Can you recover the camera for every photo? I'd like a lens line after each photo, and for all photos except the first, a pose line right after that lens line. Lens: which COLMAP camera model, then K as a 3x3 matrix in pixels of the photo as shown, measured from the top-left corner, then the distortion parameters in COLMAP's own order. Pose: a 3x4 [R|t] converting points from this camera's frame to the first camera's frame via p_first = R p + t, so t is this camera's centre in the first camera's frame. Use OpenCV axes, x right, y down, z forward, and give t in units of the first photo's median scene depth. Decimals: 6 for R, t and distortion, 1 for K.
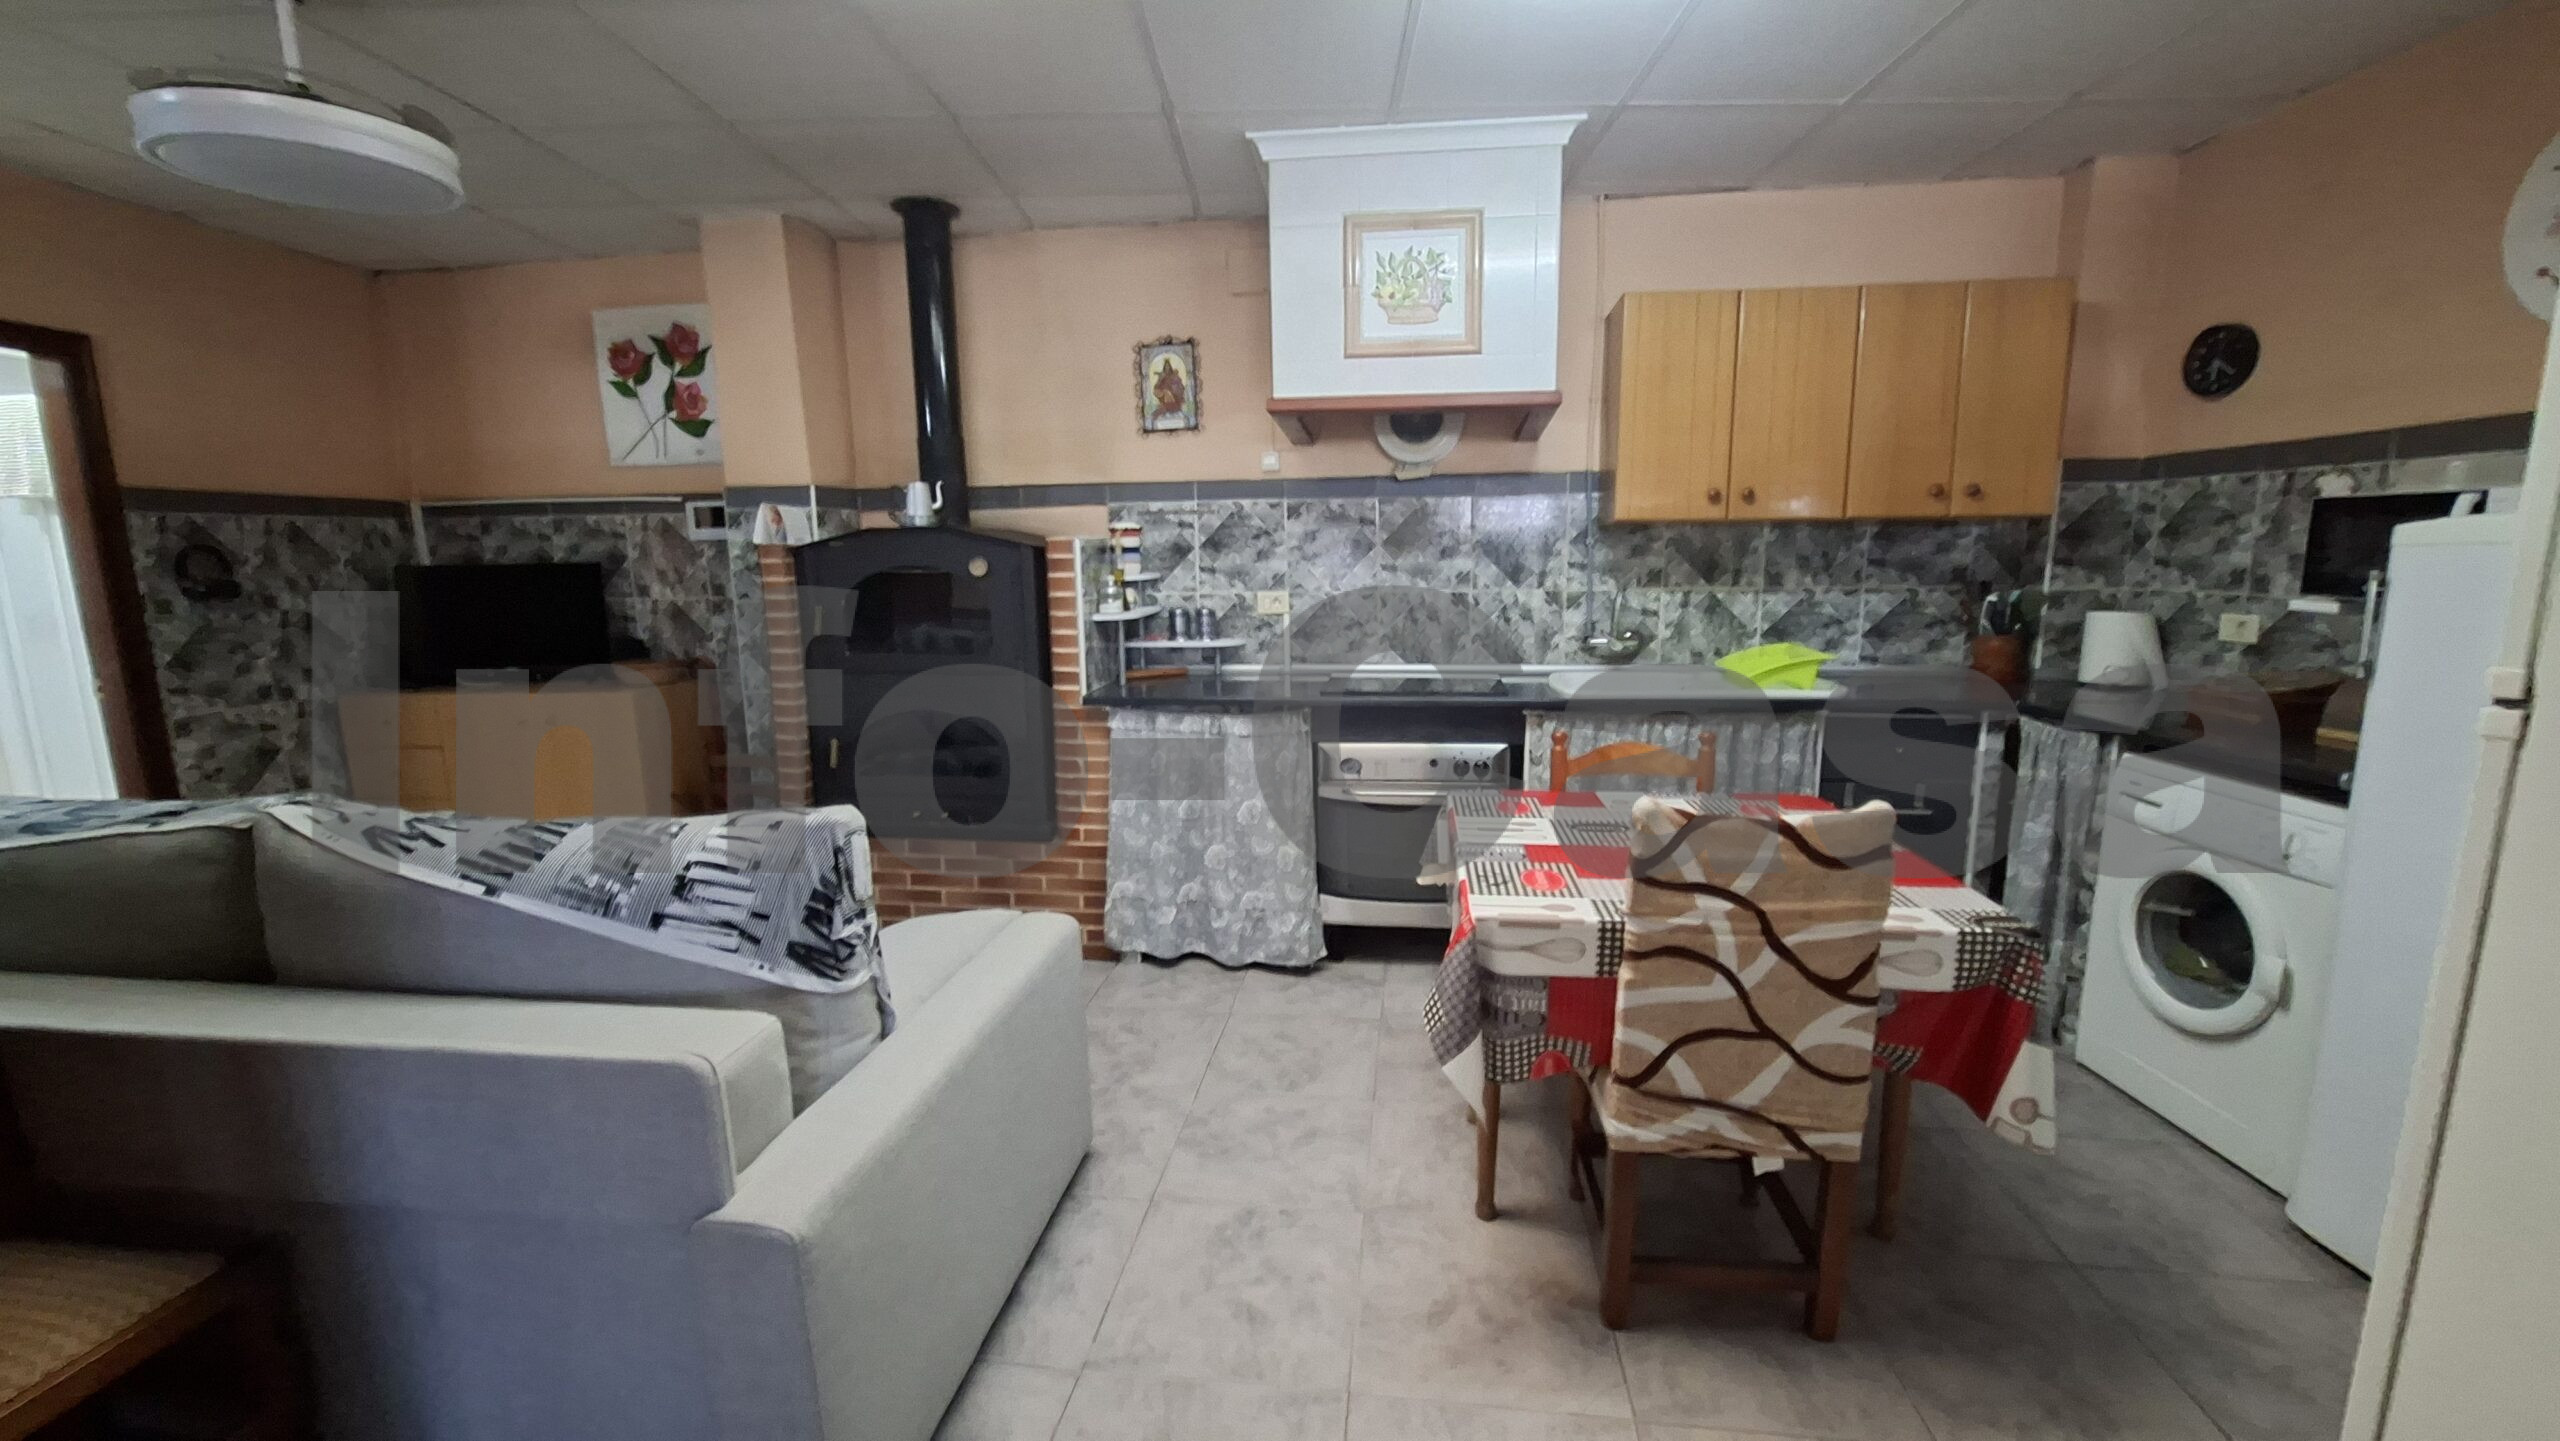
lens RADIAL K [[1011.7, 0, 1294.2], [0, 1011.7, 709.5], [0, 0, 1]] dist [-0.006398, 0.002898]
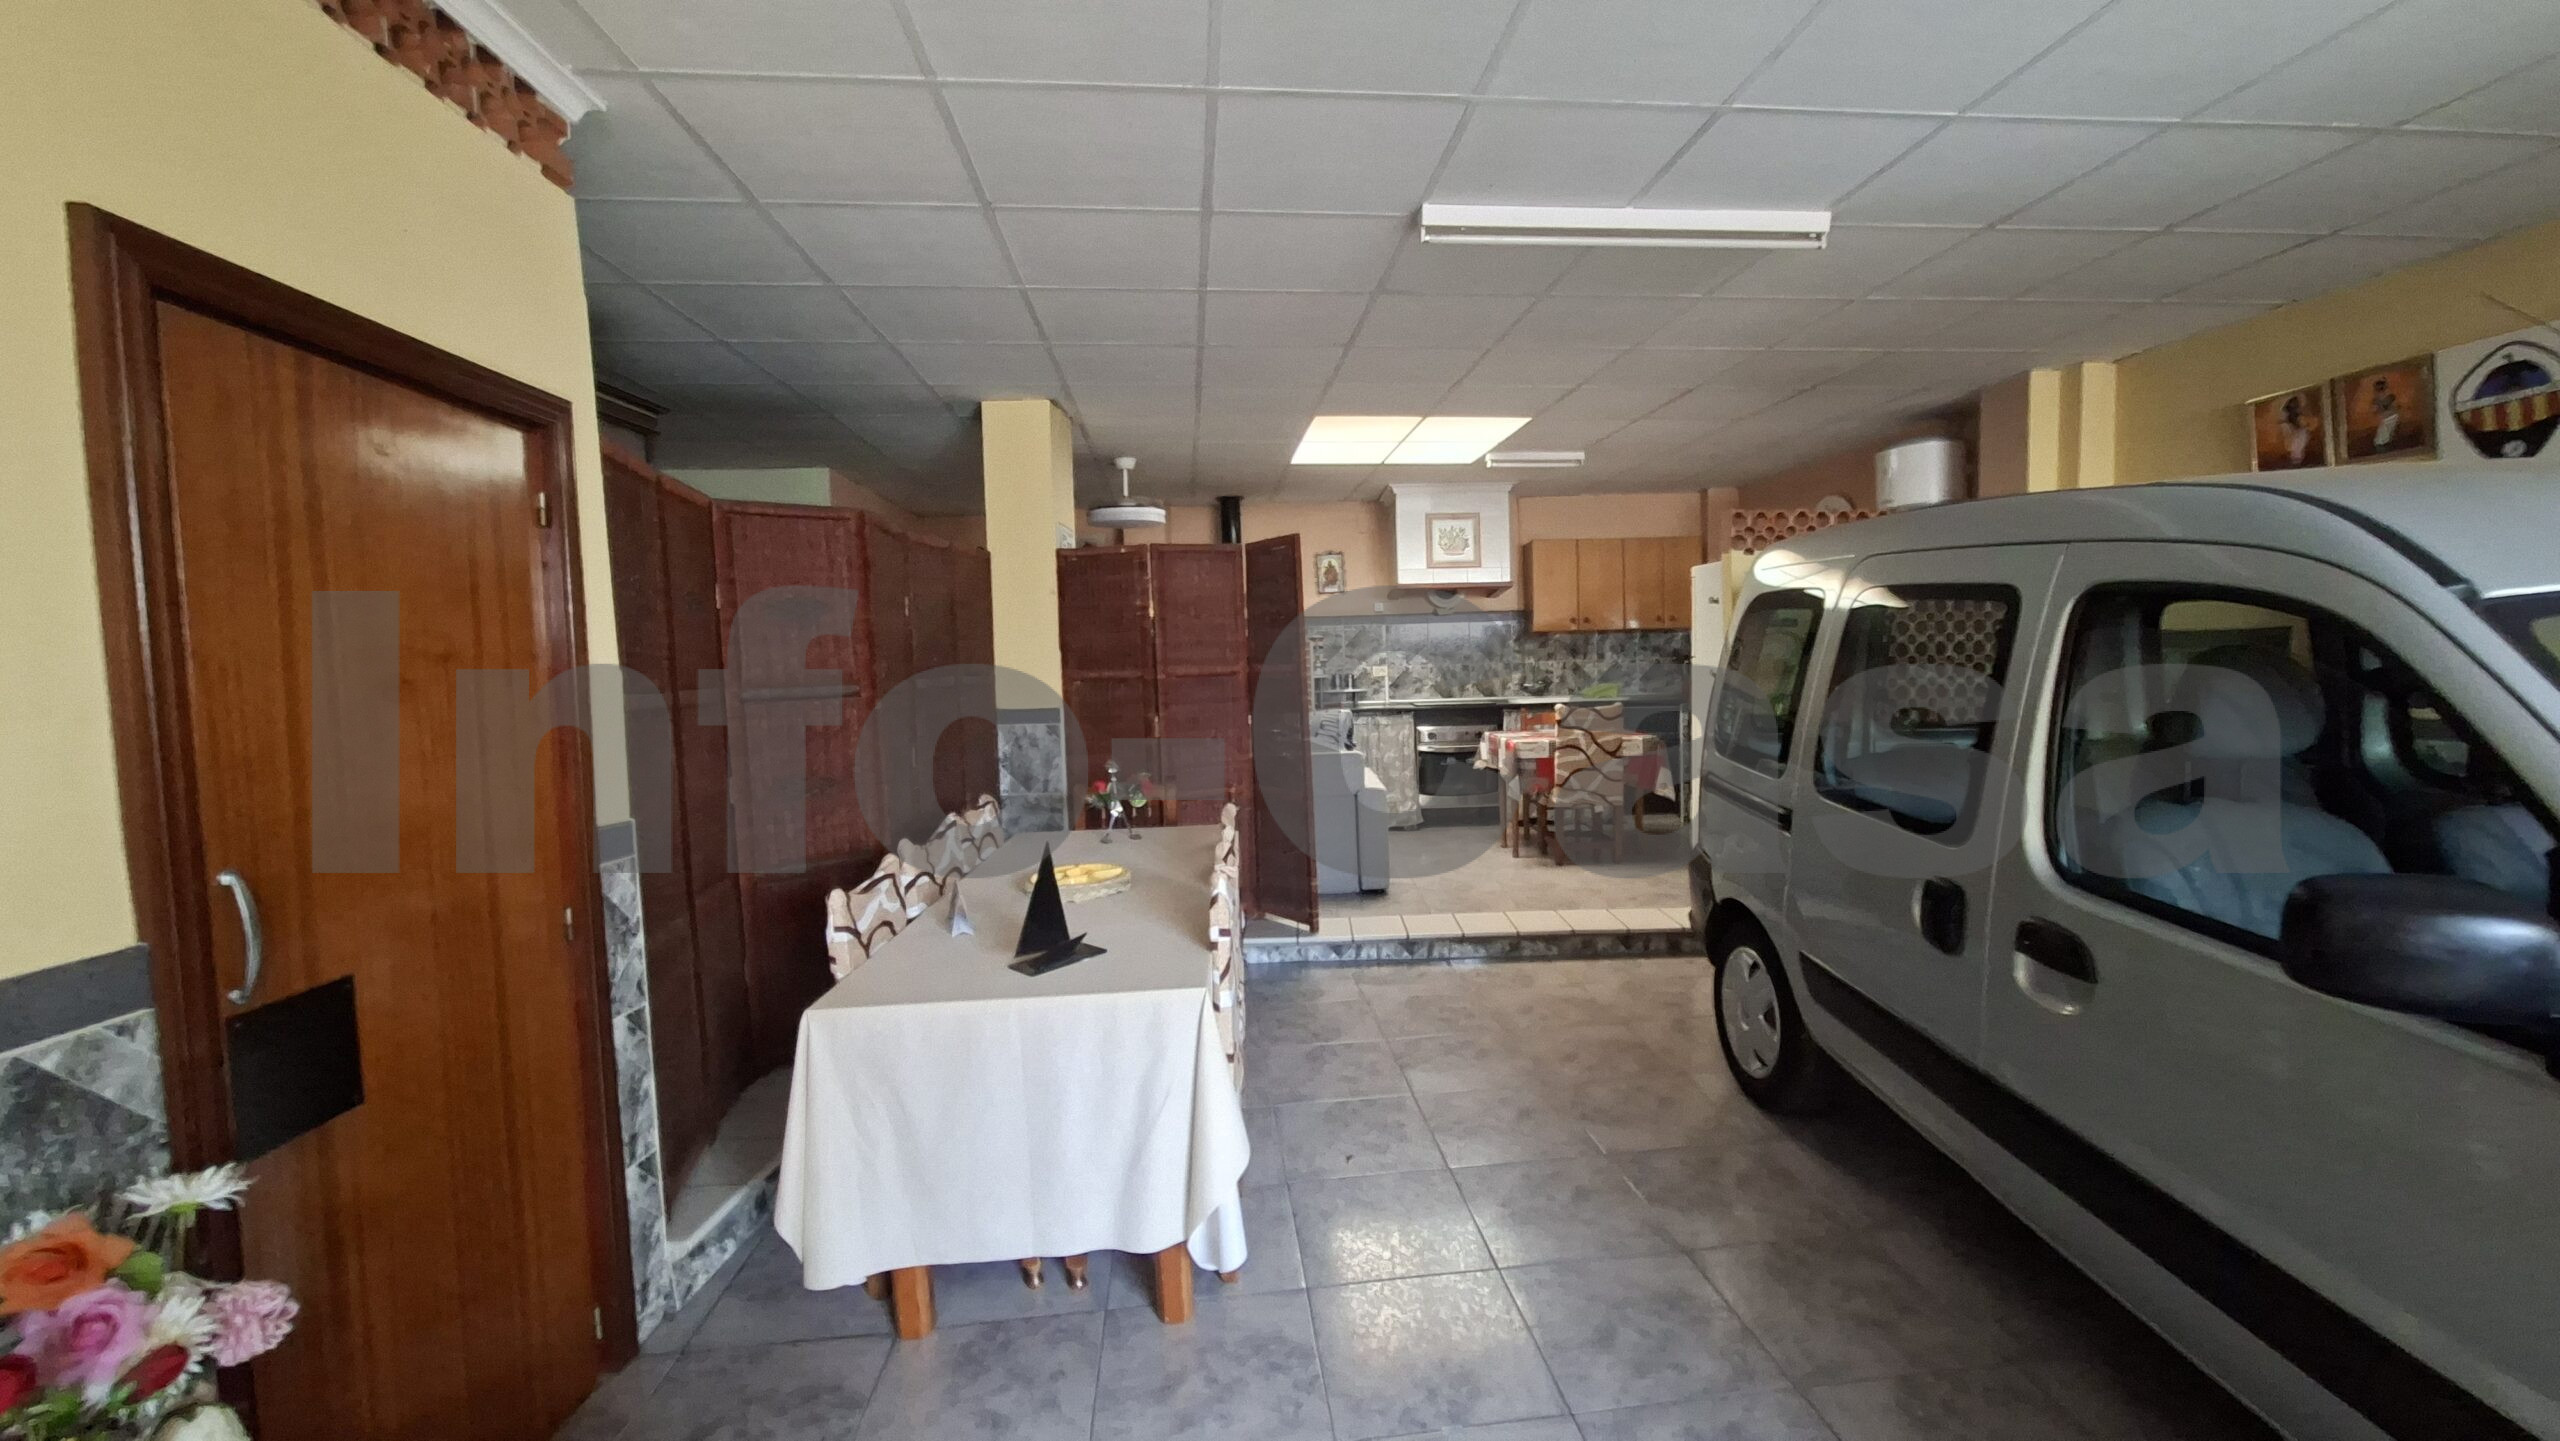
lens RADIAL K [[1011.7, 0, 1310.9], [0, 1011.7, 707.0], [0, 0, 1]] dist [-0.006398, 0.002898]
pose [[0.991629, -0.021112, 0.127381, -0.496618], [0.035972, 0.992654, -0.115517, 0.239601], [-0.124007, 0.119132, 0.985104, -1.225349]]
